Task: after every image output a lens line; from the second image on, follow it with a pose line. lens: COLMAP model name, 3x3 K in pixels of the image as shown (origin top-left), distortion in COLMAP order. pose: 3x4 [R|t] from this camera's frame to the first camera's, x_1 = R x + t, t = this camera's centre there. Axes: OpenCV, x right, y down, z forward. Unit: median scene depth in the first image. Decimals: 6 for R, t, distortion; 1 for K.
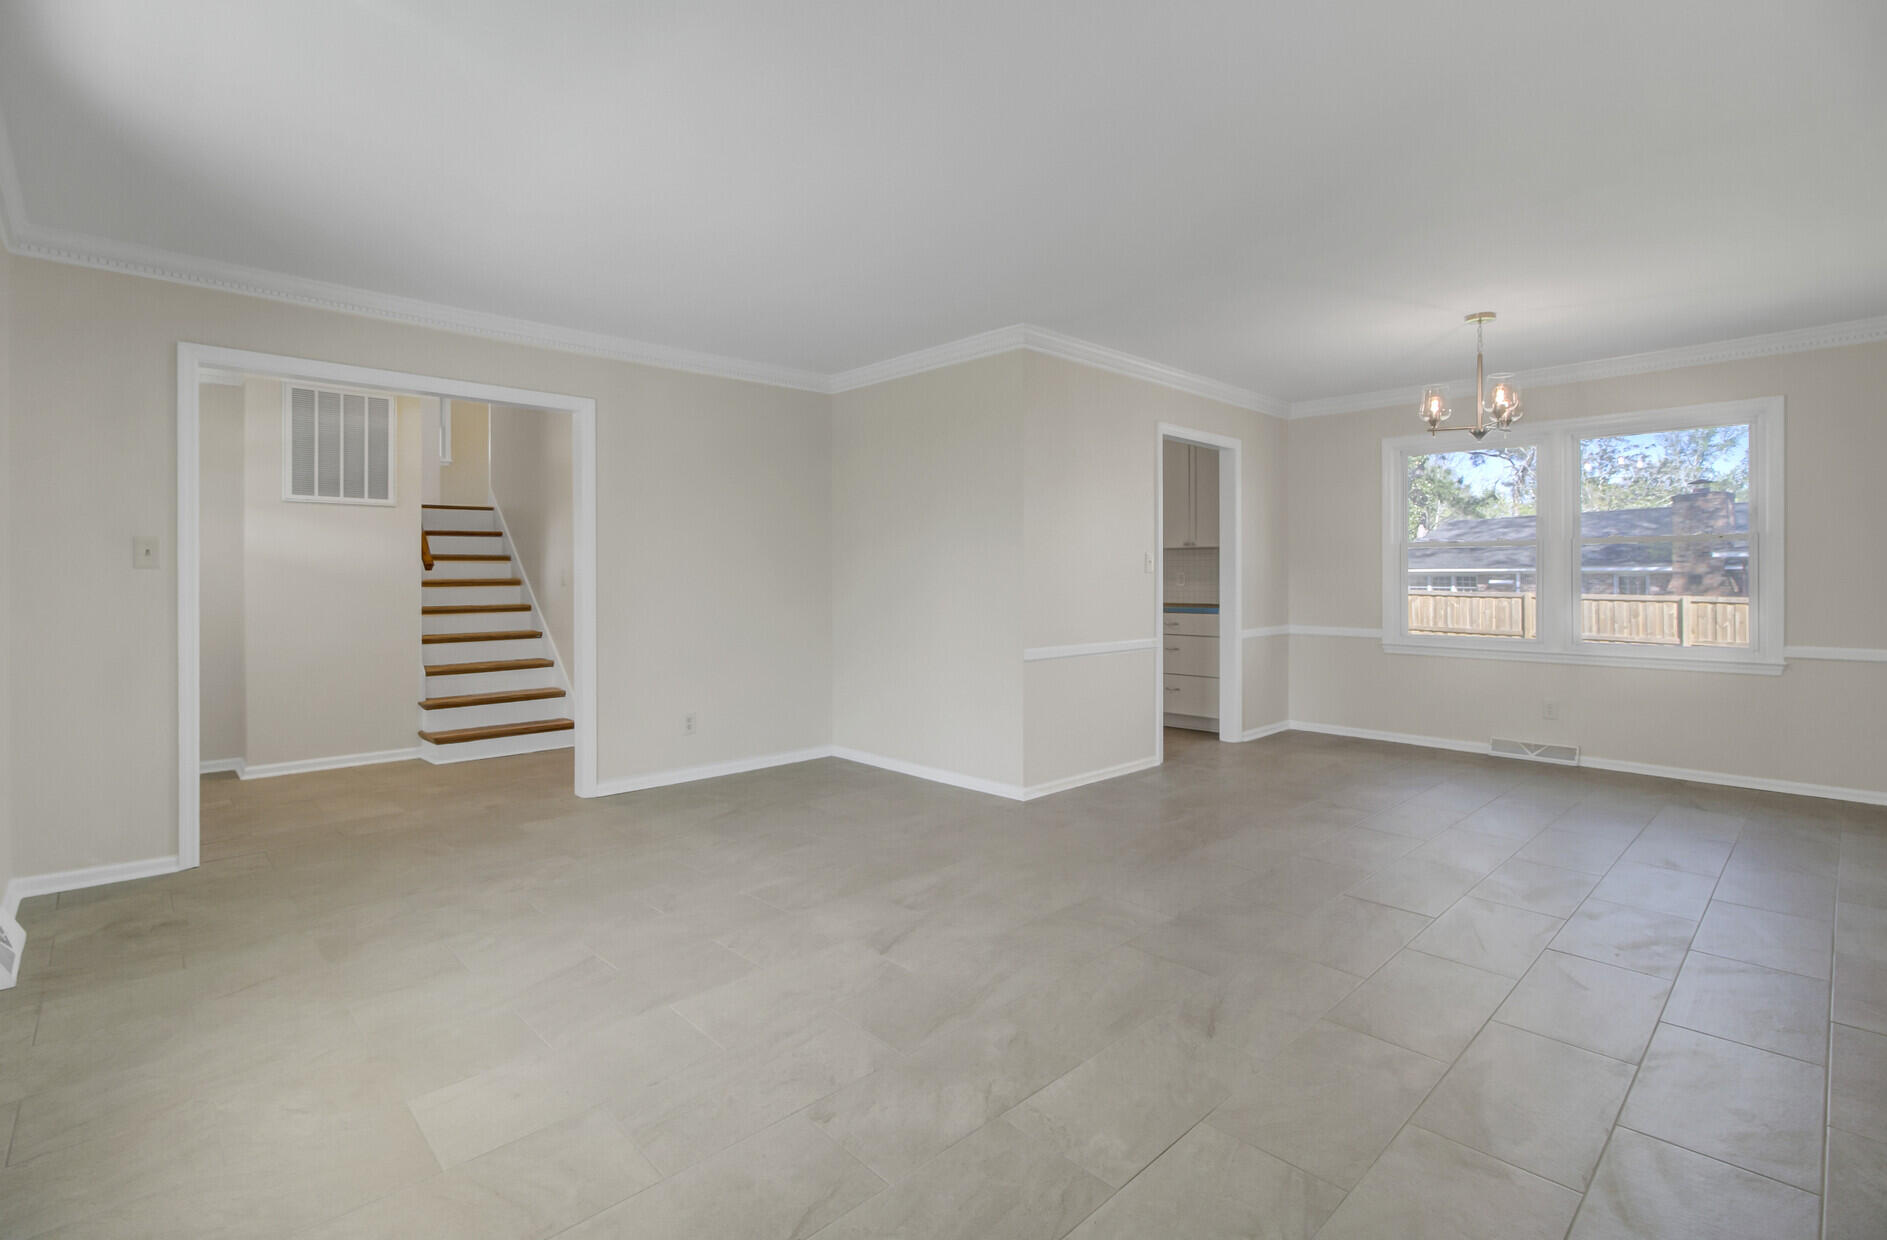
lens RADIAL K [[880.8, 0, 939.7], [0, 880.8, 601.4], [0, 0, 1]] dist [-0.003391, 0.019460]
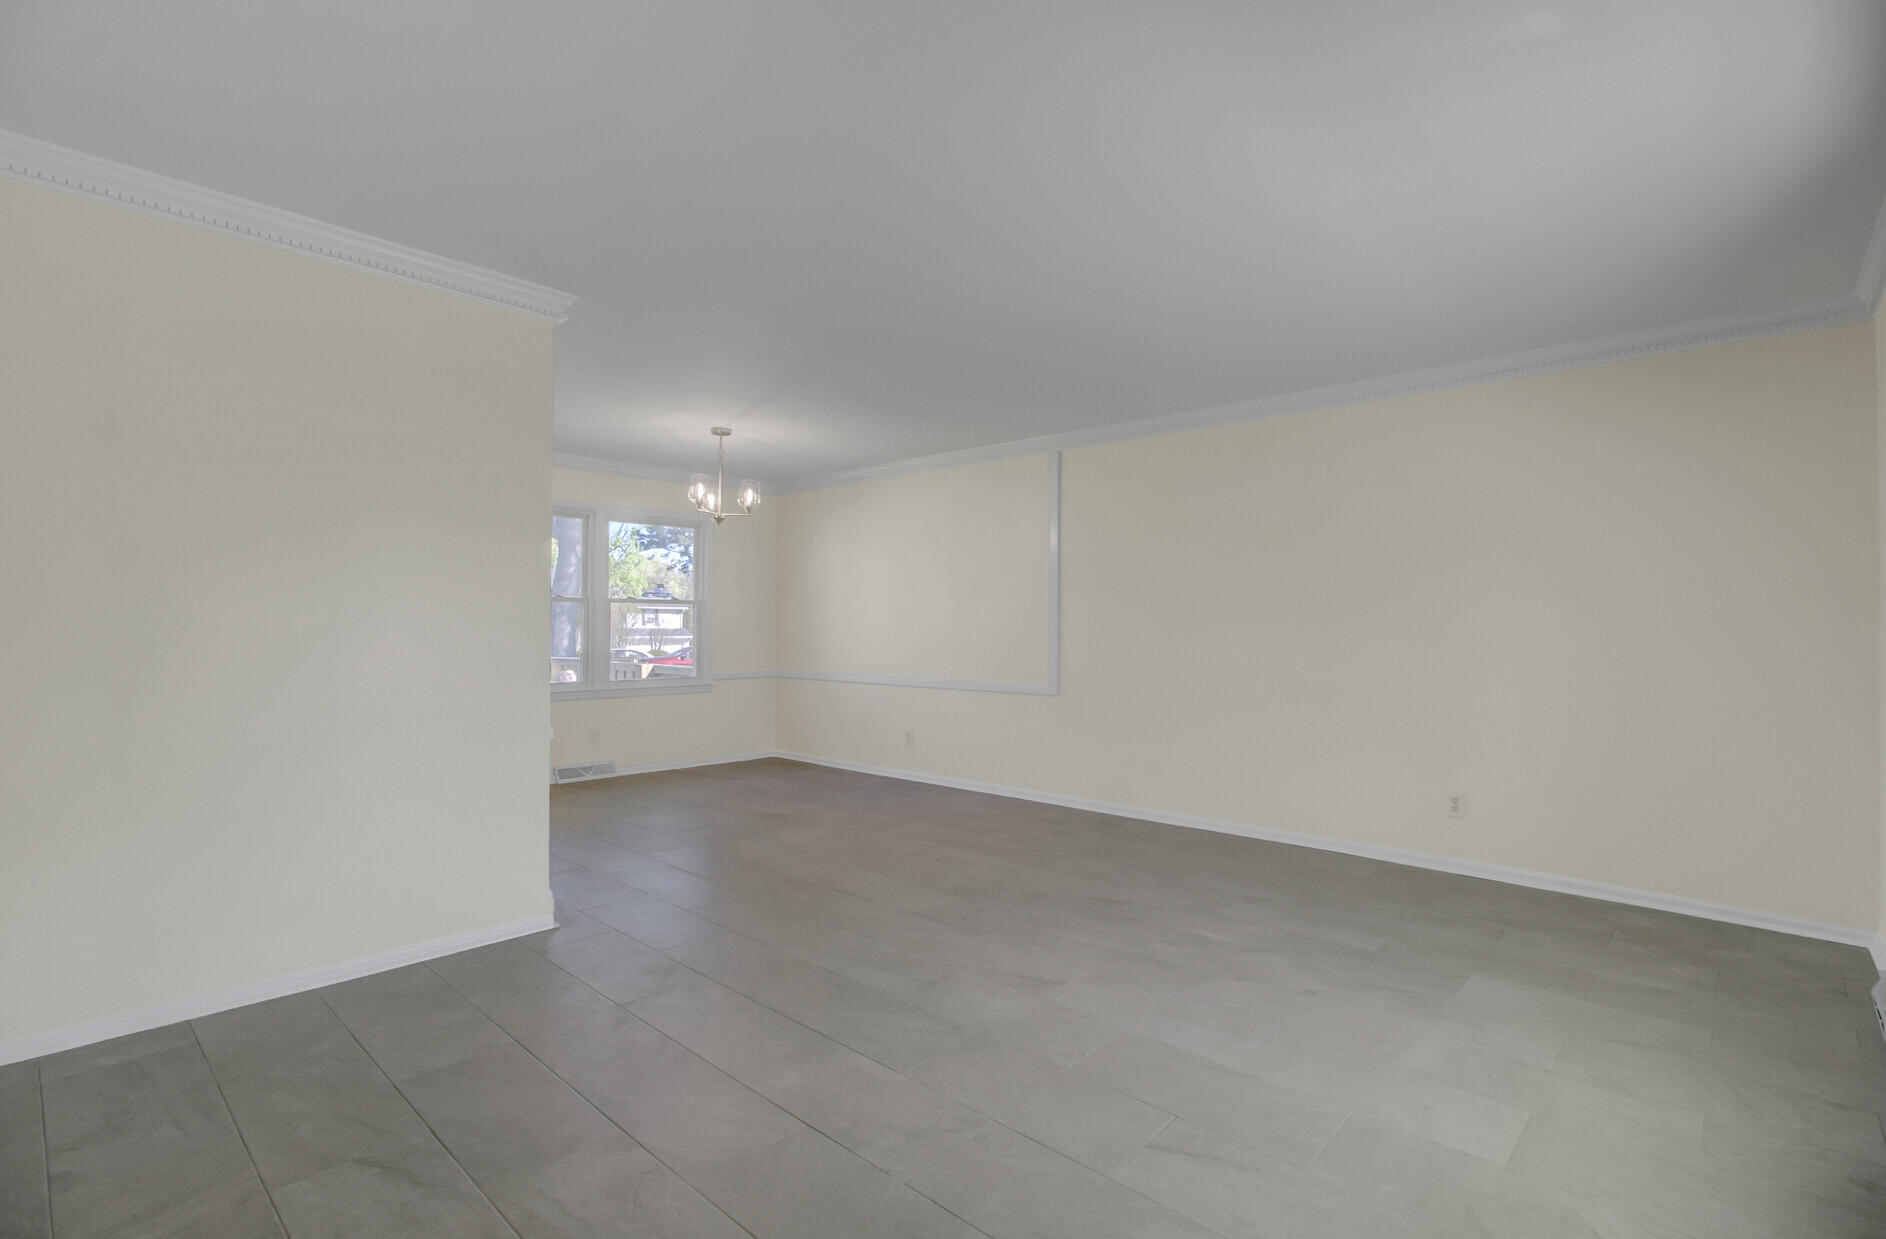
lens RADIAL K [[880.3, 0, 939.2], [0, 880.3, 600.9], [0, 0, 1]] dist [-0.003391, 0.019460]
pose [[-0.046720, 0.025276, 0.998588, -0.691528], [0.026319, 0.999364, -0.024064, -0.027993], [-0.998561, 0.025157, -0.047355, 0.718333]]
